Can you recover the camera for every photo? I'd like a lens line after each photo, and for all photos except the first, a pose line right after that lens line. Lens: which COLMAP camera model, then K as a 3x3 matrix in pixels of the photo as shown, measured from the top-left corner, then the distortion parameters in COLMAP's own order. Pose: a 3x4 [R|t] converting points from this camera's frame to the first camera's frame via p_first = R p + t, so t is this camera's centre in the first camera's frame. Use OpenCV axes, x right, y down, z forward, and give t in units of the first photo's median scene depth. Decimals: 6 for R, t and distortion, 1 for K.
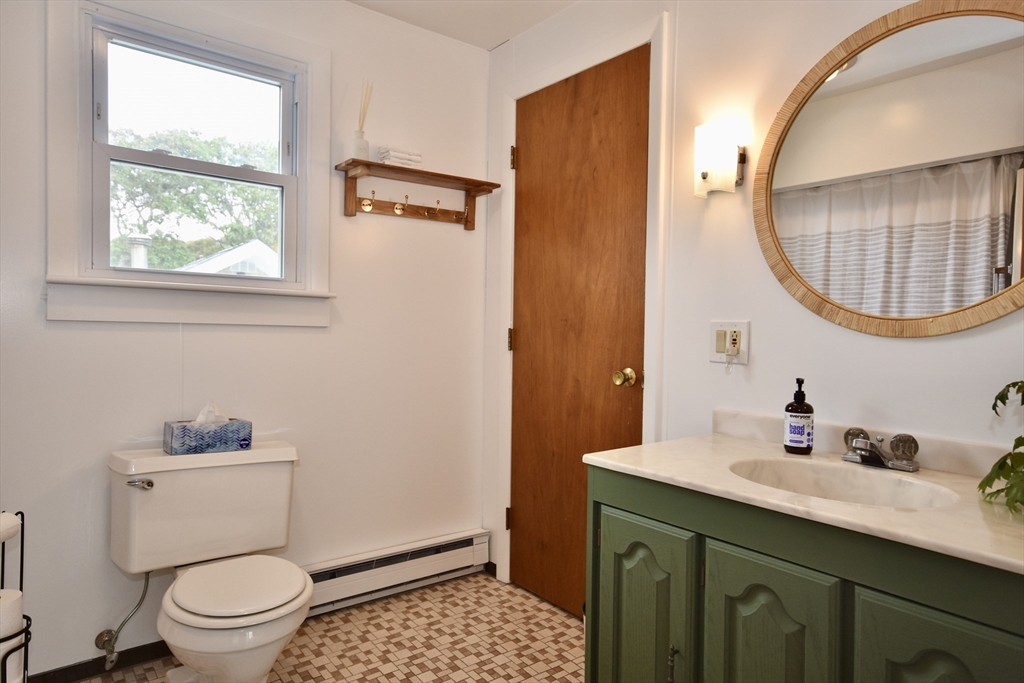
lens RADIAL K [[627.3, 0, 510.3], [0, 627.3, 339.6], [0, 0, 1]] dist [0.003692, 0.000650]
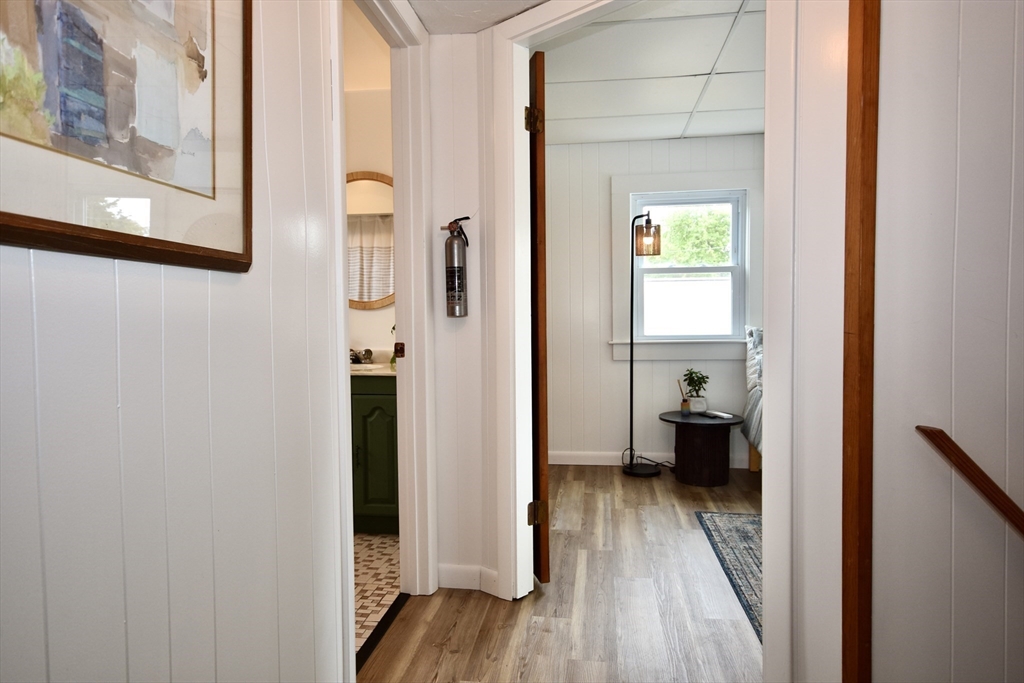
lens RADIAL K [[627.3, 0, 511.3], [0, 627.3, 340.2], [0, 0, 1]] dist [0.003692, 0.000650]
pose [[0.721093, -0.054623, 0.690681, -0.291308], [0.036741, 0.998499, 0.040609, 0.015969], [-0.691863, -0.003906, 0.722018, -0.511372]]
